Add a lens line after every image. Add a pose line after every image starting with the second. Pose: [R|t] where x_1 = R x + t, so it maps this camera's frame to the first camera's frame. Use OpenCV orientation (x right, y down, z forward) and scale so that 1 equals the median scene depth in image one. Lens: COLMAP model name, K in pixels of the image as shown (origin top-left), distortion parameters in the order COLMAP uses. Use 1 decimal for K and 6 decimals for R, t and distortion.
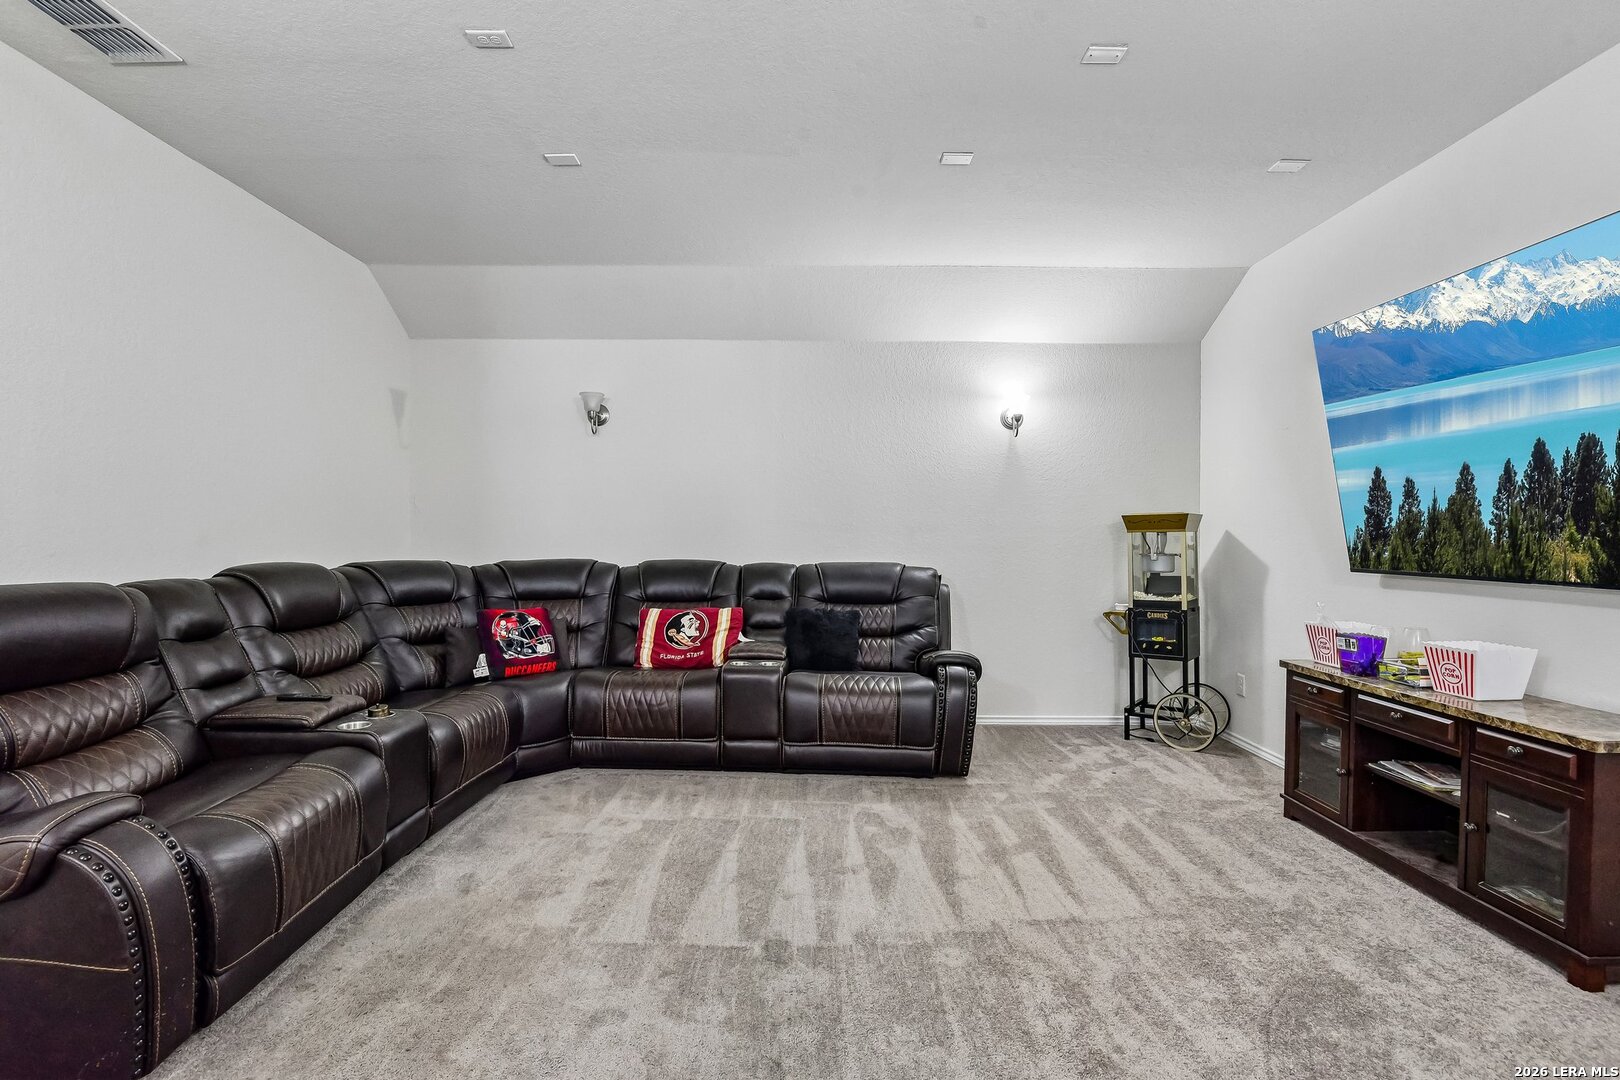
lens RADIAL K [[748.0, 0, 817.8], [0, 748.0, 538.8], [0, 0, 1]] dist [-0.004041, -0.009142]
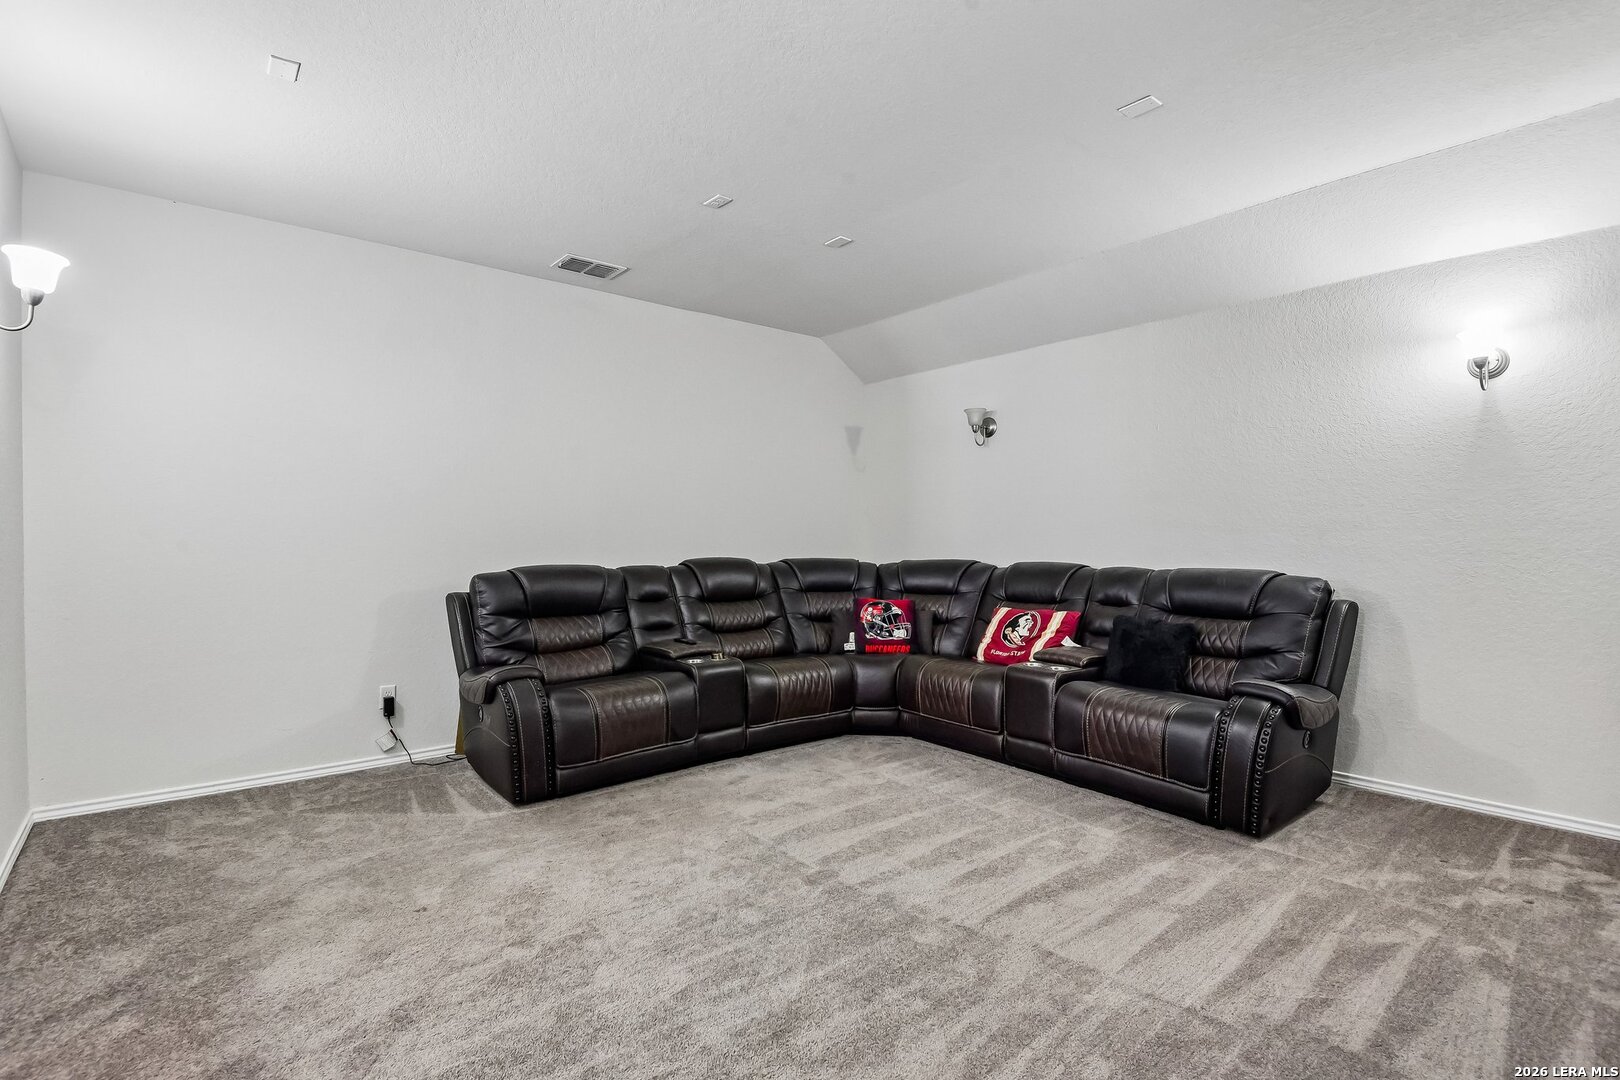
lens RADIAL K [[789.7, 0, 810.0], [0, 789.7, 540.0], [0, 0, 1]] dist [0.000720, -0.010987]
pose [[0.633551, -0.003862, -0.773691, 0.546476], [0.001854, 0.999992, -0.003473, 0.001432], [0.773699, 0.000766, 0.633553, 0.093501]]
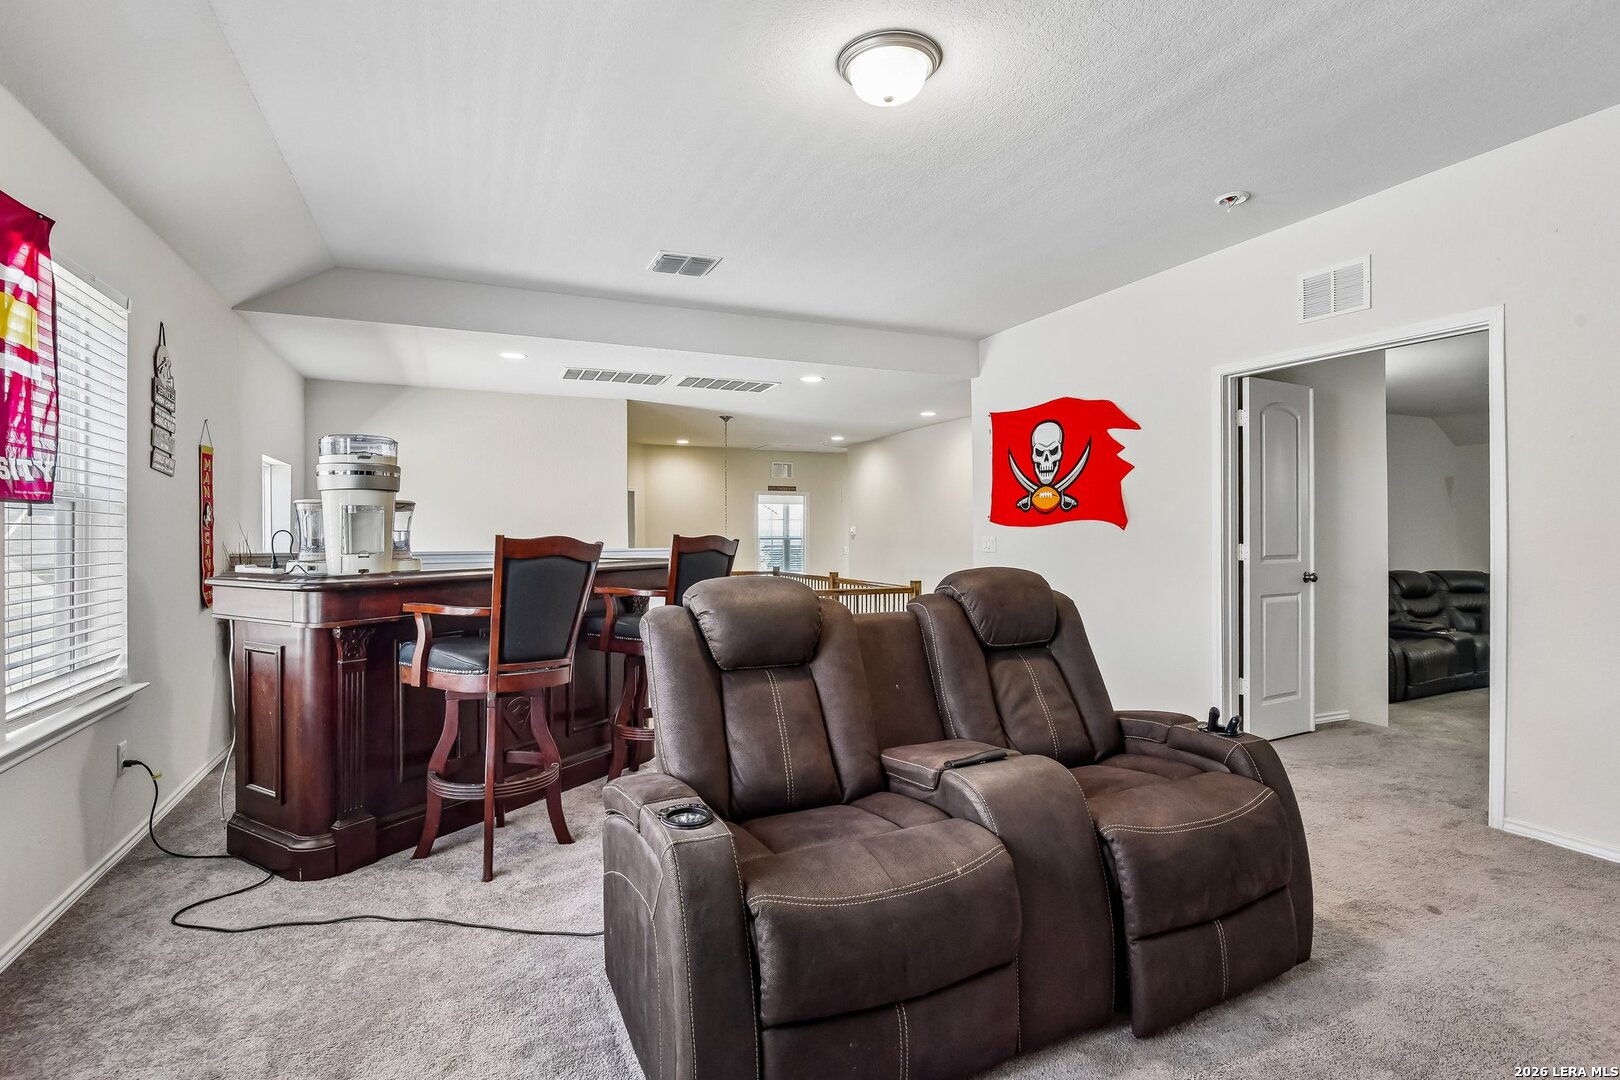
lens RADIAL K [[802.7, 0, 810.0], [0, 802.7, 538.1], [0, 0, 1]] dist [-0.020742, -0.000165]
pose [[0.399891, -0.005777, -0.916544, 0.711481], [-0.000001, 0.999980, -0.006303, -0.044332], [0.916563, 0.002521, 0.399883, -1.471275]]
